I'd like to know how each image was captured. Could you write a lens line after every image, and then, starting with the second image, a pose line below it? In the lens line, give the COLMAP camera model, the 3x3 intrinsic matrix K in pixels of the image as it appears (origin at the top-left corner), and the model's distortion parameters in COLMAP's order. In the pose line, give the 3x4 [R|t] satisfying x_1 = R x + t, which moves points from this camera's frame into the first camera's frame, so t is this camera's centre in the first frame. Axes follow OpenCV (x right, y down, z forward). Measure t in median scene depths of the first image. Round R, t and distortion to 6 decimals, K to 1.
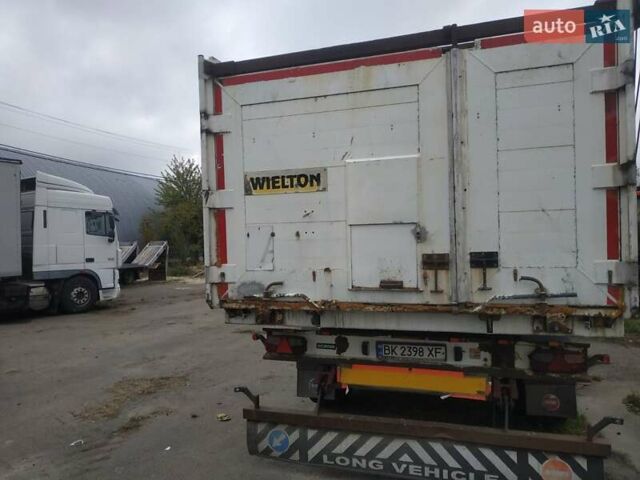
lens RADIAL K [[456.2, 0, 320.0], [0, 456.2, 240.0], [0, 0, 1]] dist [0.007162, 0.000065]
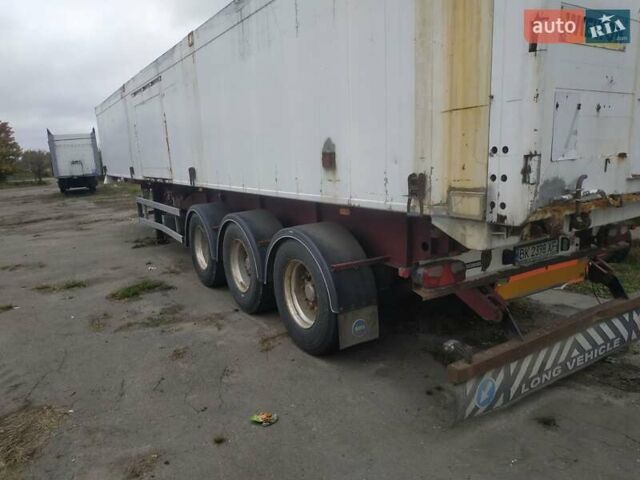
lens RADIAL K [[456.2, 0, 320.0], [0, 456.2, 240.0], [0, 0, 1]] dist [0.007162, 0.000065]
pose [[0.641876, -0.140981, 0.753737, -0.850001], [0.024266, 0.986196, 0.163796, 0.060208], [-0.766424, -0.086846, 0.636436, 0.790982]]
